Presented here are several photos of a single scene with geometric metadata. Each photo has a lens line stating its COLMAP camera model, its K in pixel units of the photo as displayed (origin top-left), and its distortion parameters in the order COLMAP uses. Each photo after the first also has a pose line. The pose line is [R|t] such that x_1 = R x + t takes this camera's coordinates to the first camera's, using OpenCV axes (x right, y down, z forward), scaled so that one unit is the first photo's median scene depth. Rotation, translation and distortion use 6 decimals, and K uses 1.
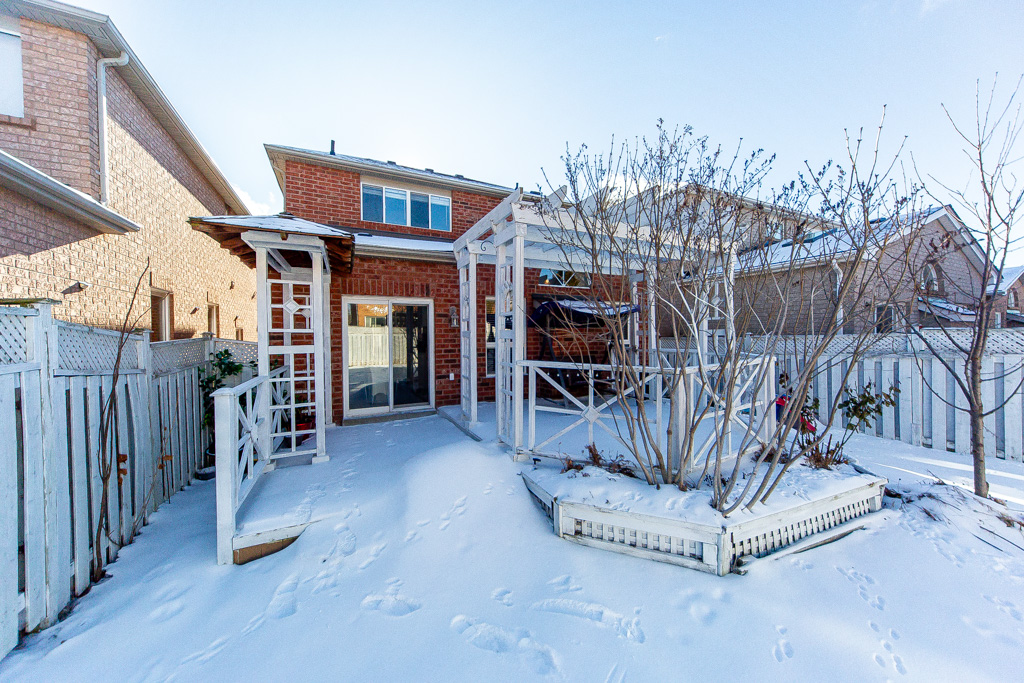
lens RADIAL K [[357.8, 0, 511.2], [0, 357.8, 343.6], [0, 0, 1]] dist [0.004107, 0.000038]
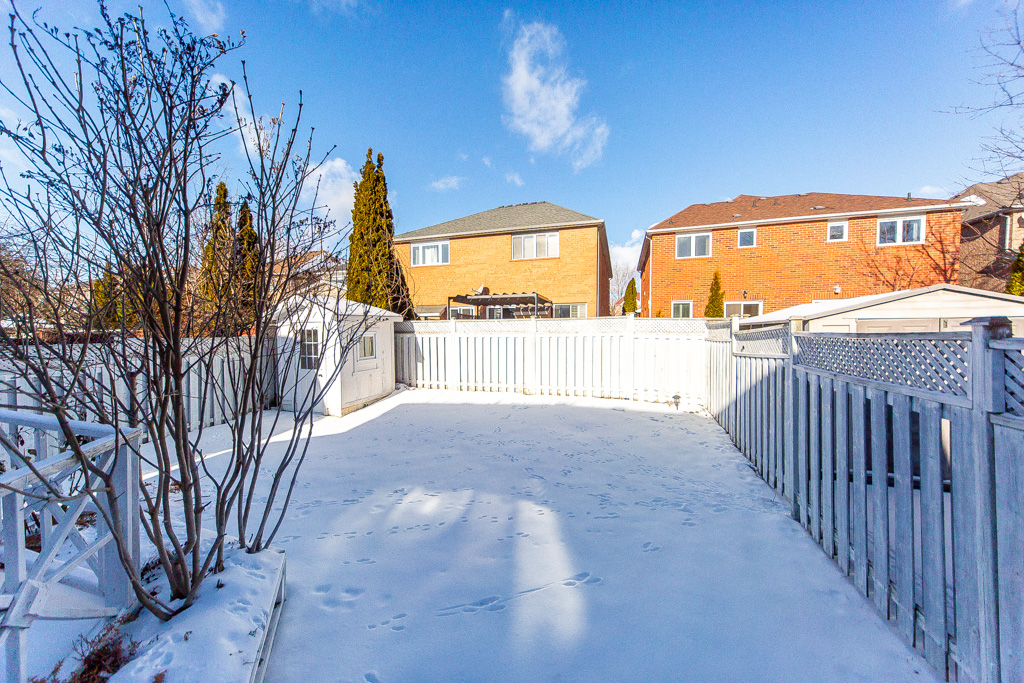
lens RADIAL K [[357.8, 0, 511.2], [0, 357.8, 343.6], [0, 0, 1]] dist [0.004107, 0.000038]
pose [[-0.732185, -0.009178, 0.681044, -0.444163], [0.028072, 0.998653, 0.043638, -0.074675], [-0.680527, 0.051069, -0.730941, 1.008135]]
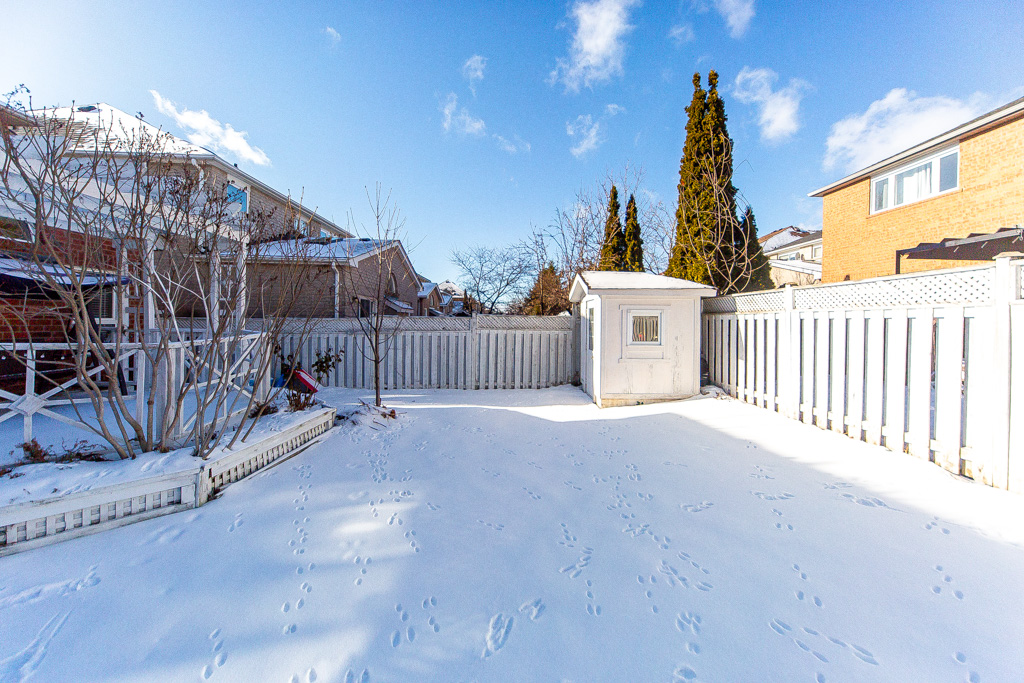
lens RADIAL K [[357.3, 0, 511.1], [0, 357.3, 323.1], [0, 0, 1]] dist [0.000491, -0.000382]
pose [[0.418298, 0.013574, 0.908208, -0.067411], [-0.000048, 0.999889, -0.014922, 0.030836], [-0.908310, 0.006198, 0.418252, -0.385615]]
